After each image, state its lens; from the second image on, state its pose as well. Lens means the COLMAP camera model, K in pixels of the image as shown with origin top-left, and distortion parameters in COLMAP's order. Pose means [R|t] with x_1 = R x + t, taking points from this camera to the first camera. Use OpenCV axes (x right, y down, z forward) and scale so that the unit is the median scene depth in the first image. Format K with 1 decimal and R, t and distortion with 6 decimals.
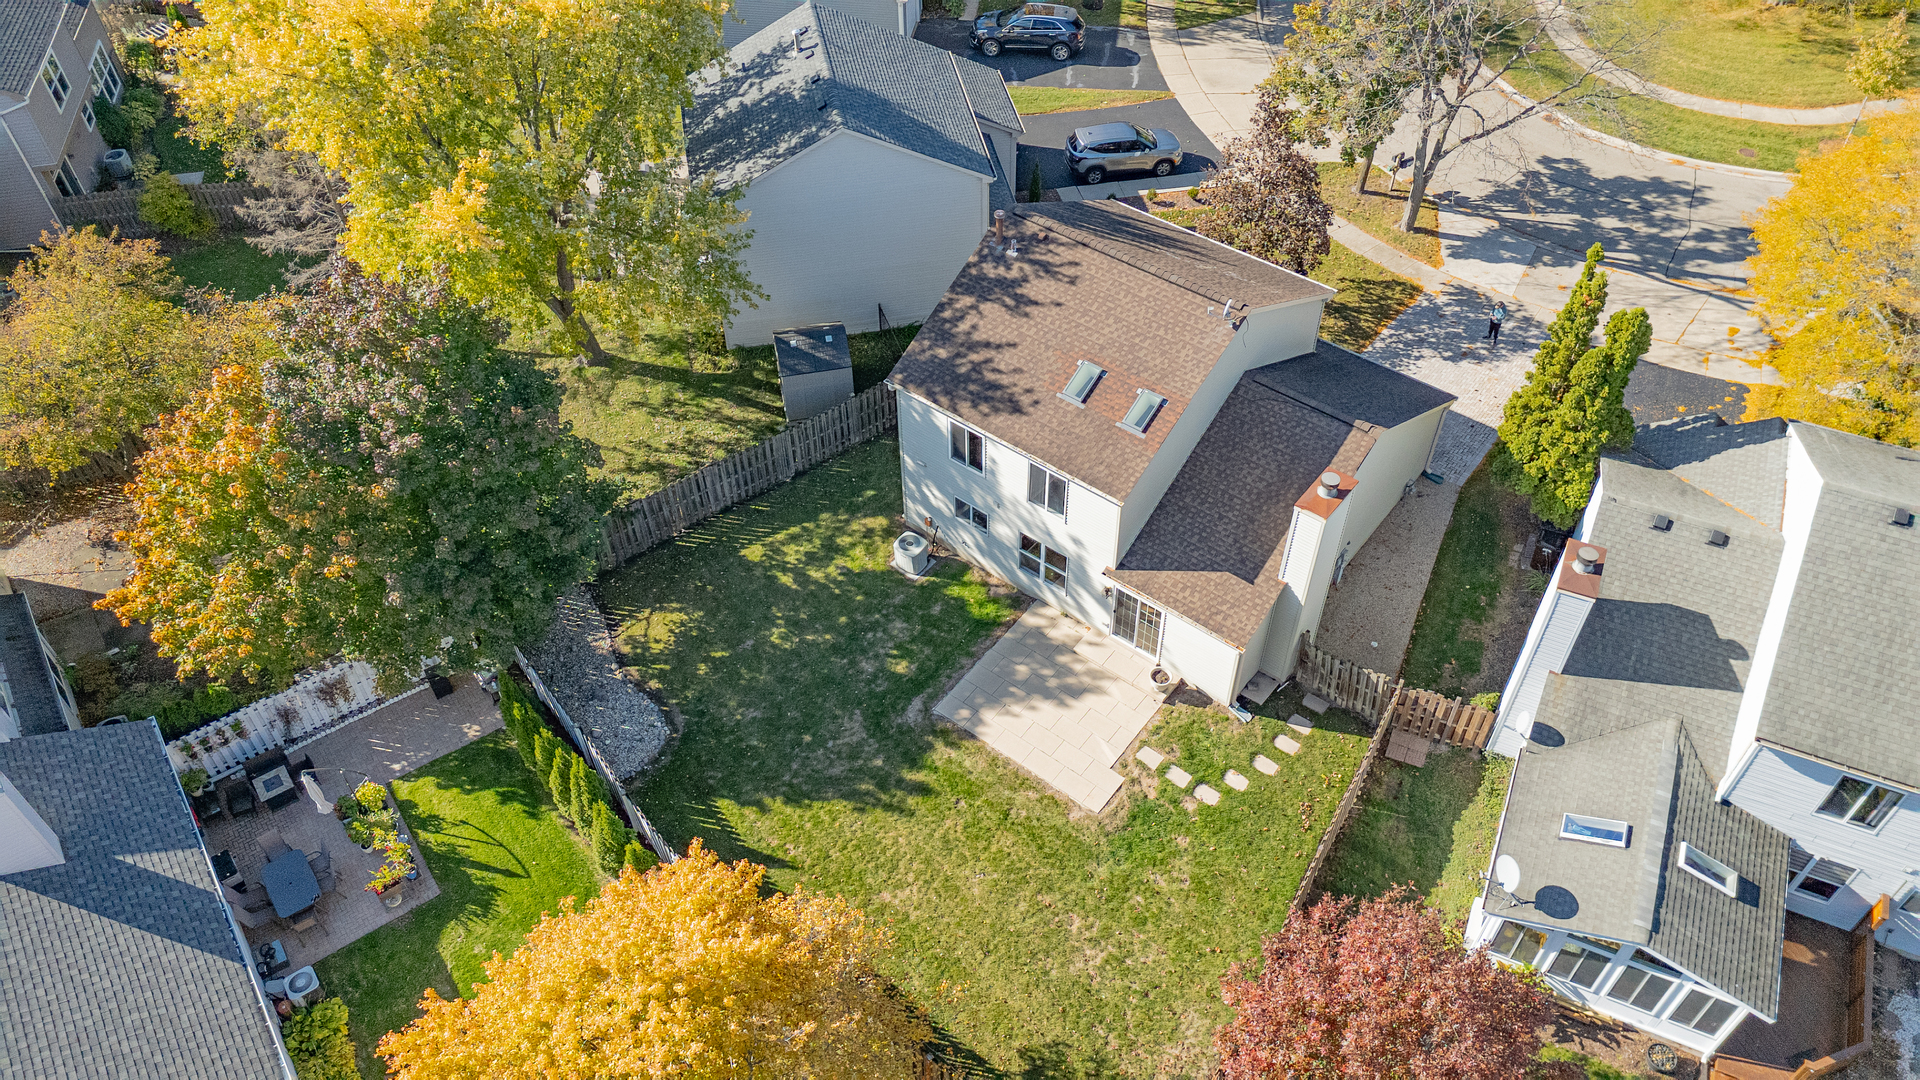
lens RADIAL K [[1398.4, 0, 960.4], [0, 1398.4, 548.5], [0, 0, 1]] dist [0.074080, -0.078125]
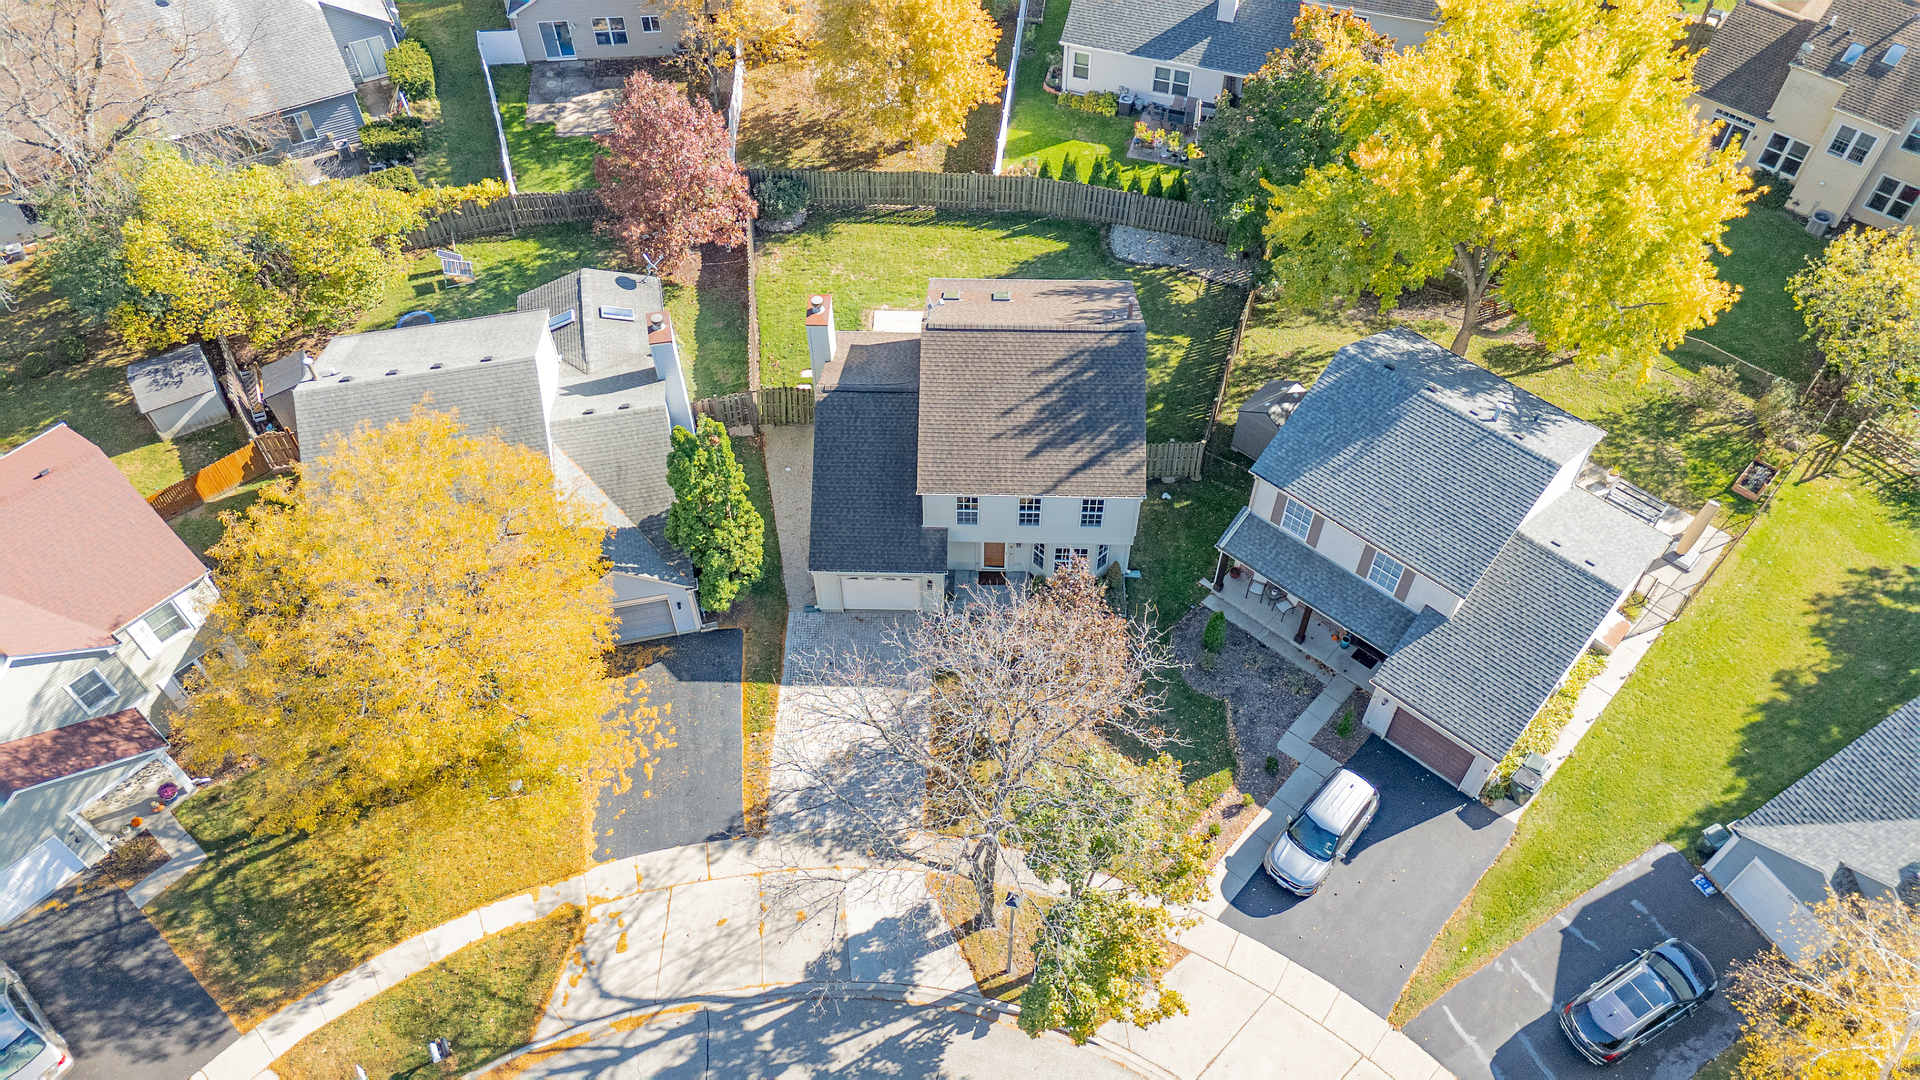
lens RADIAL K [[1398.4, 0, 960.4], [0, 1398.4, 548.5], [0, 0, 1]] dist [0.074080, -0.078125]
pose [[-0.798848, 0.491299, -0.347085, 0.674058], [-0.424959, -0.052559, 0.903685, -1.277070], [0.425737, 0.869404, 0.250769, 0.763604]]
